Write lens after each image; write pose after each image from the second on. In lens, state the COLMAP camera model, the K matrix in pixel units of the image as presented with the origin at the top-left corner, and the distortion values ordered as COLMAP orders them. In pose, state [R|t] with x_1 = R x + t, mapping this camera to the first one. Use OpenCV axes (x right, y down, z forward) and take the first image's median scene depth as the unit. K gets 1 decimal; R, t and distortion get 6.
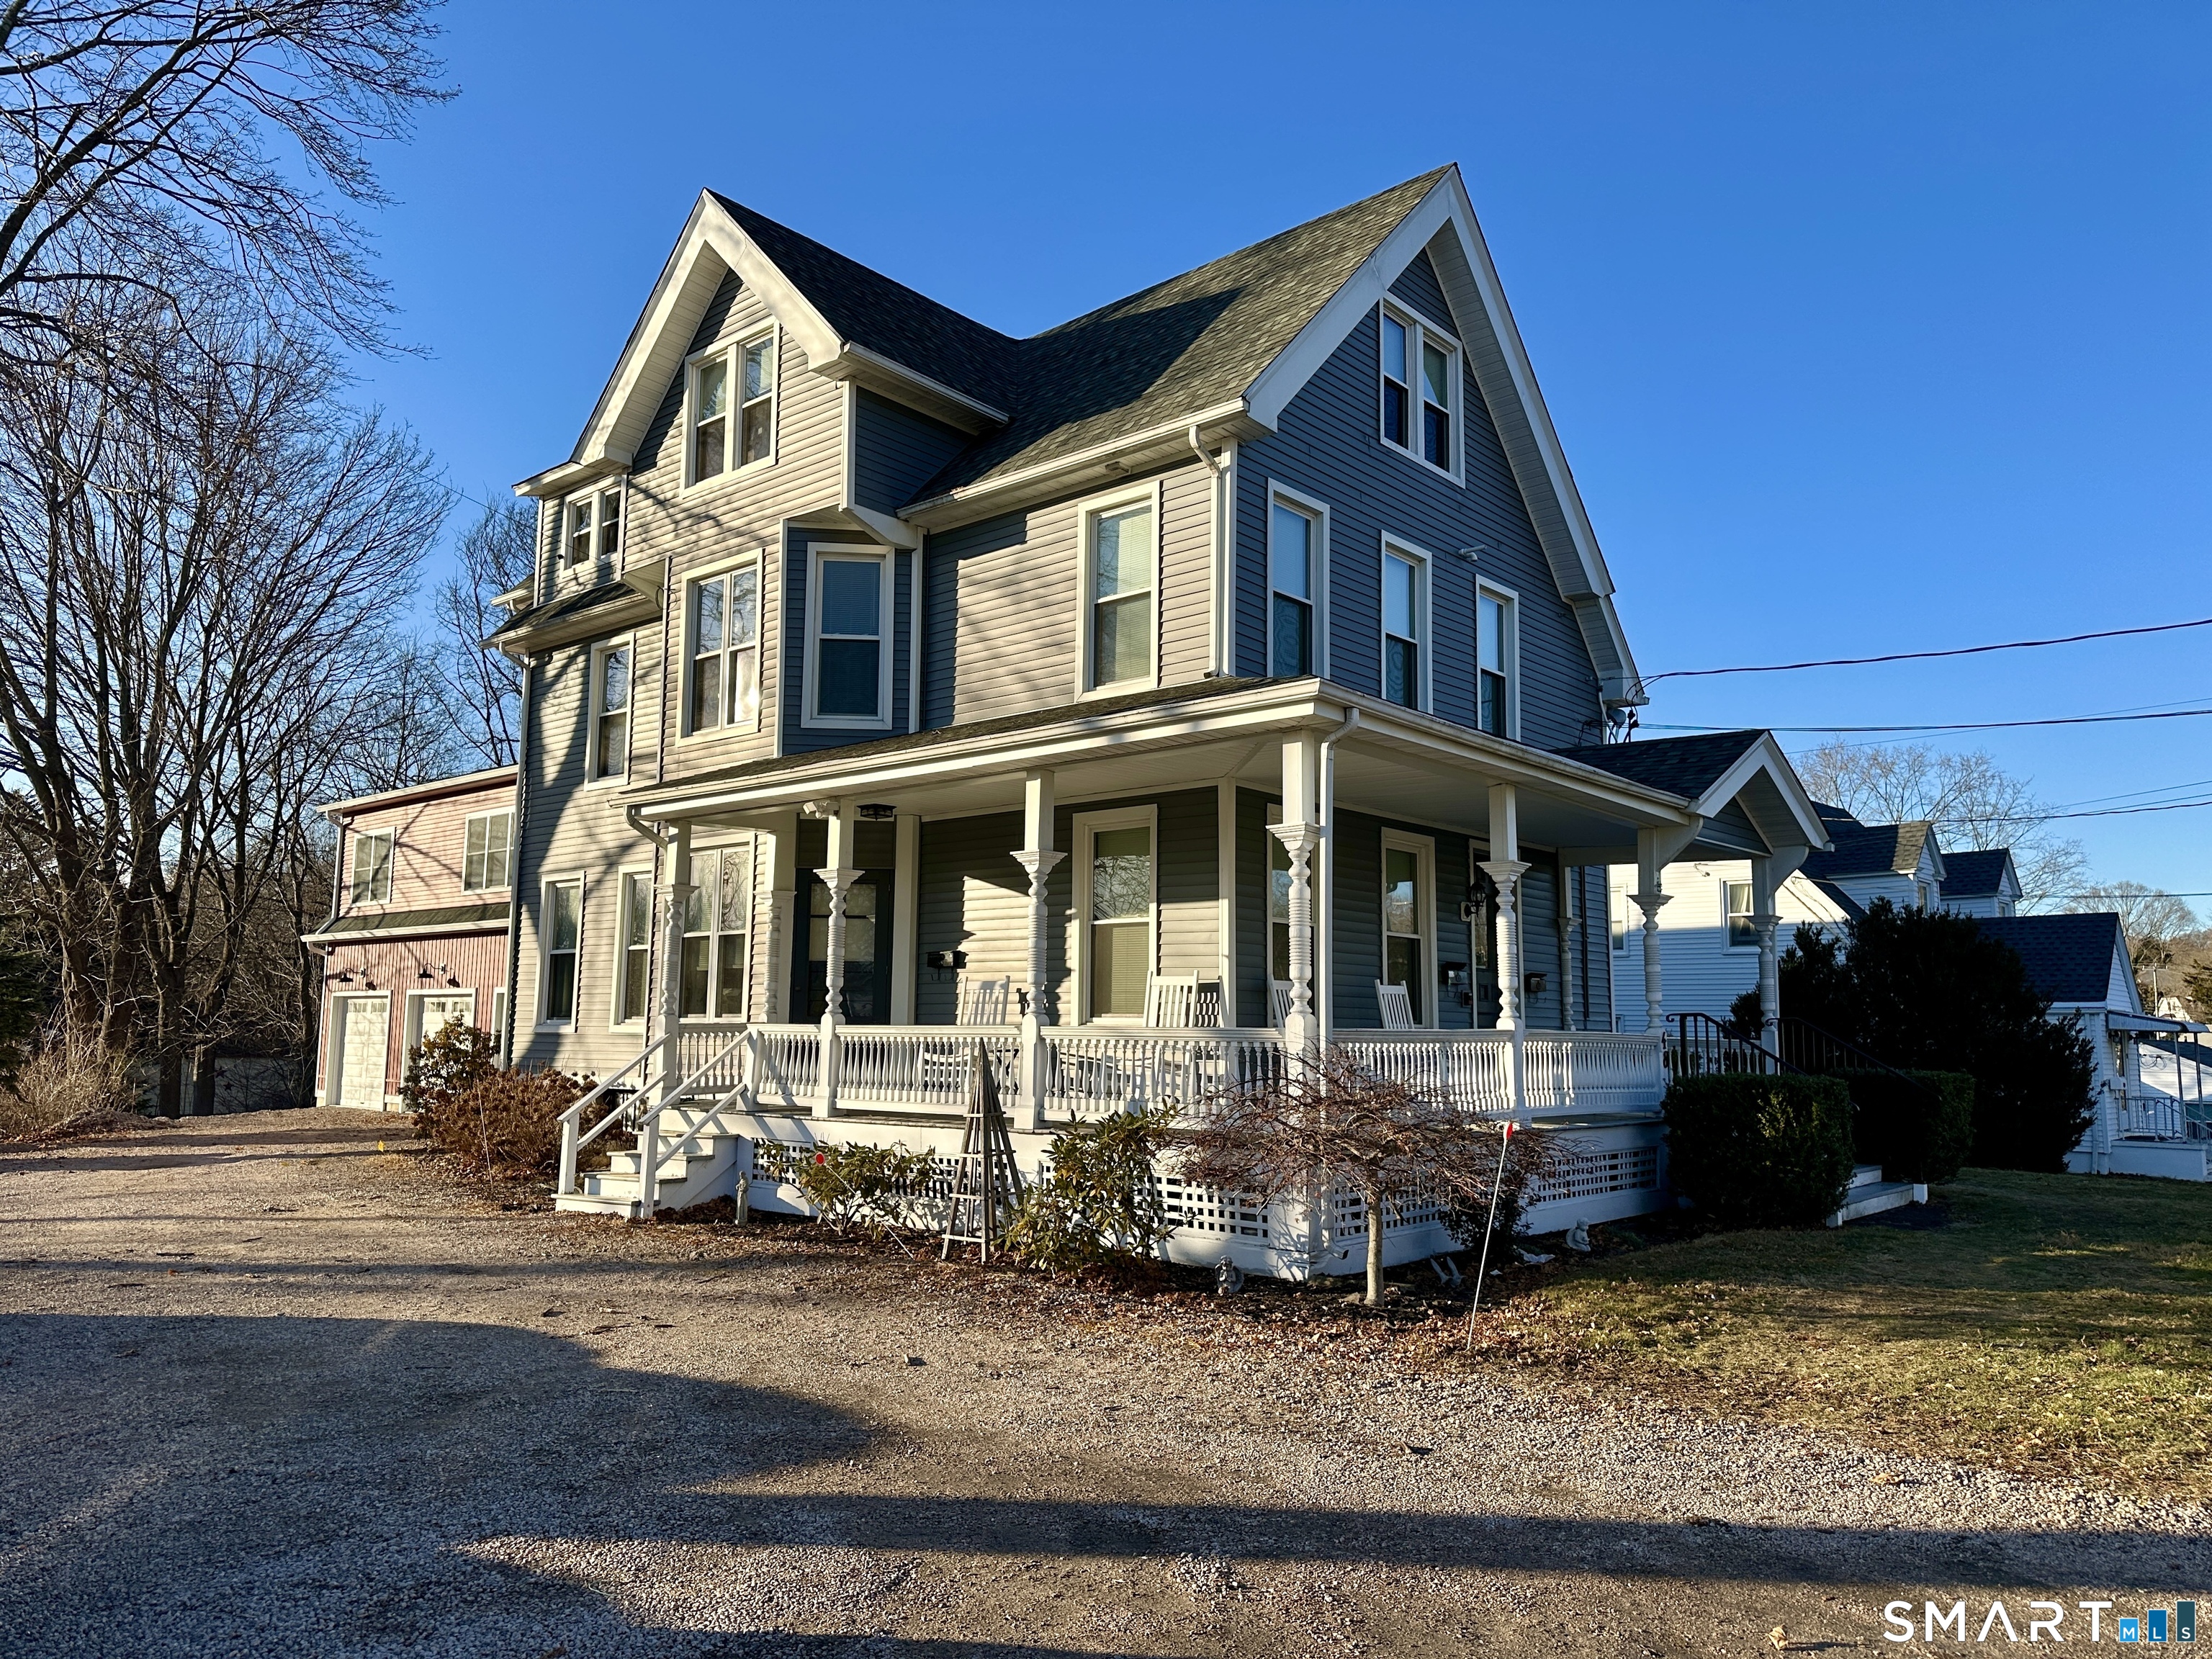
lens RADIAL K [[1550.7, 0, 1099.2], [0, 1550.7, 827.5], [0, 0, 1]] dist [0.045341, -0.045258]
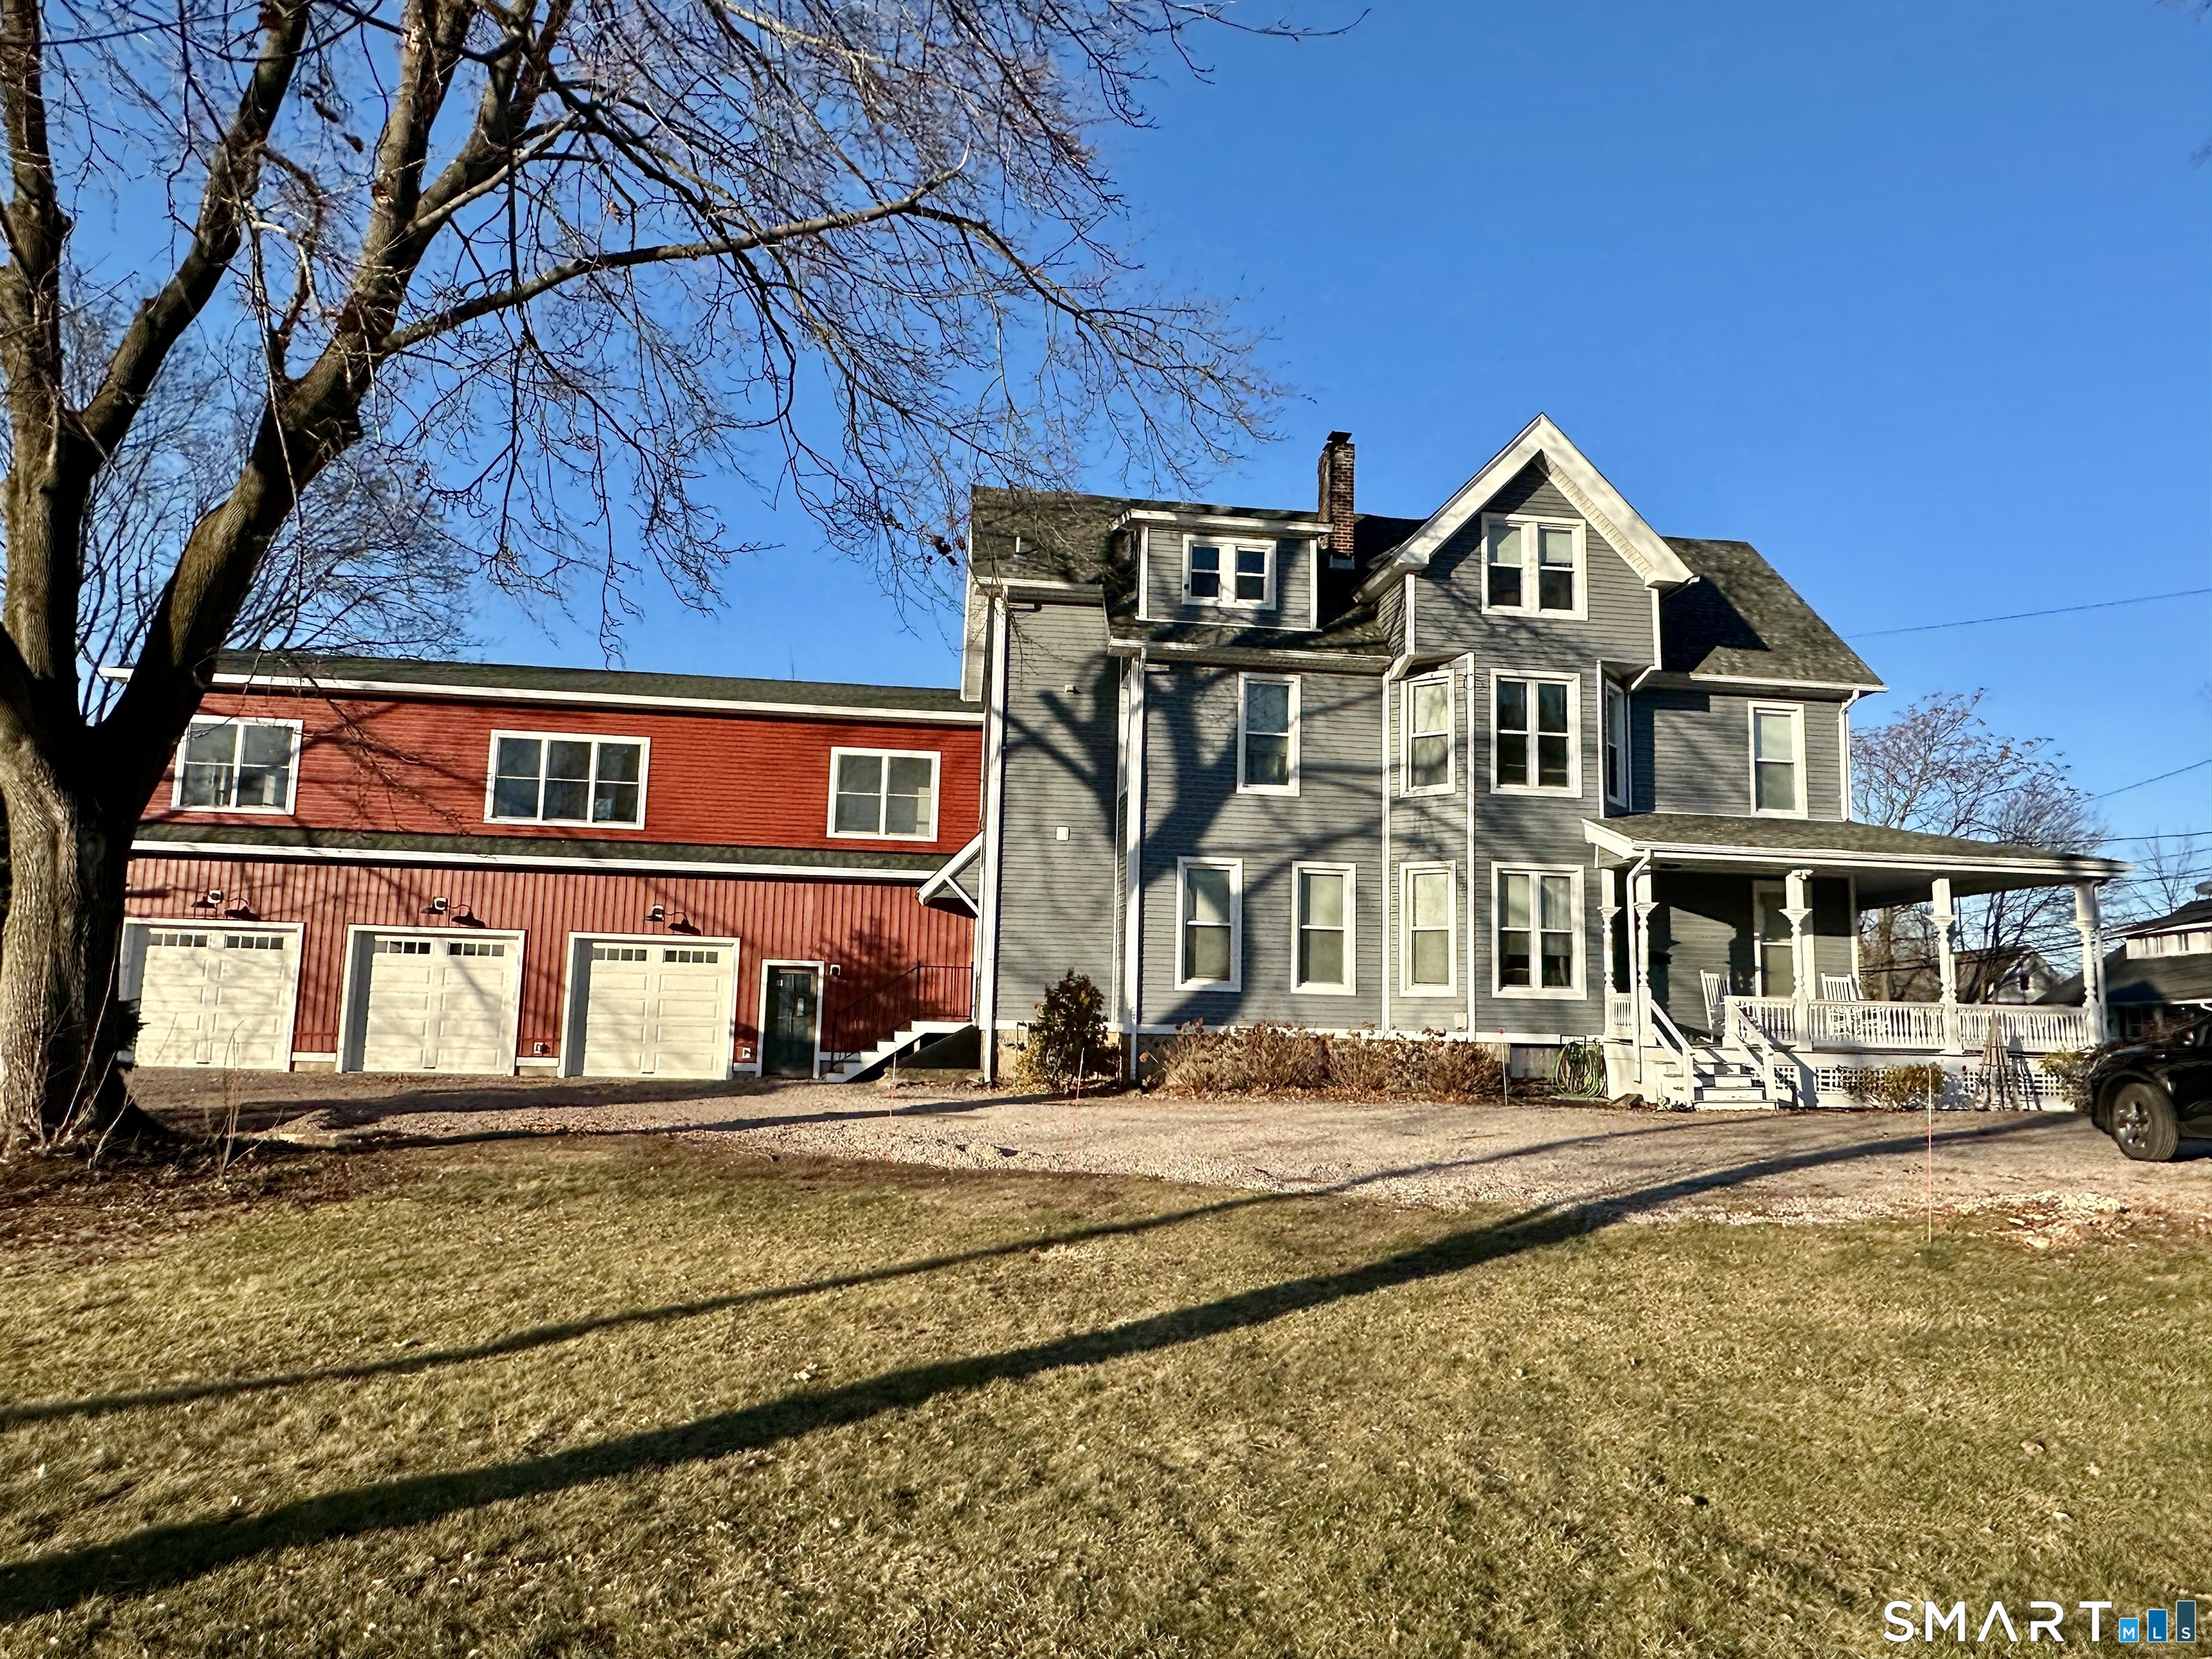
lens RADIAL K [[1408.7, 0, 1106.0], [0, 1408.7, 829.5], [0, 0, 1]] dist [-0.001046, -0.000026]
pose [[0.664705, 0.088015, 0.741904, -1.560629], [-0.108315, 0.993898, -0.020866, 0.044697], [-0.739213, -0.066489, 0.670182, 0.441829]]
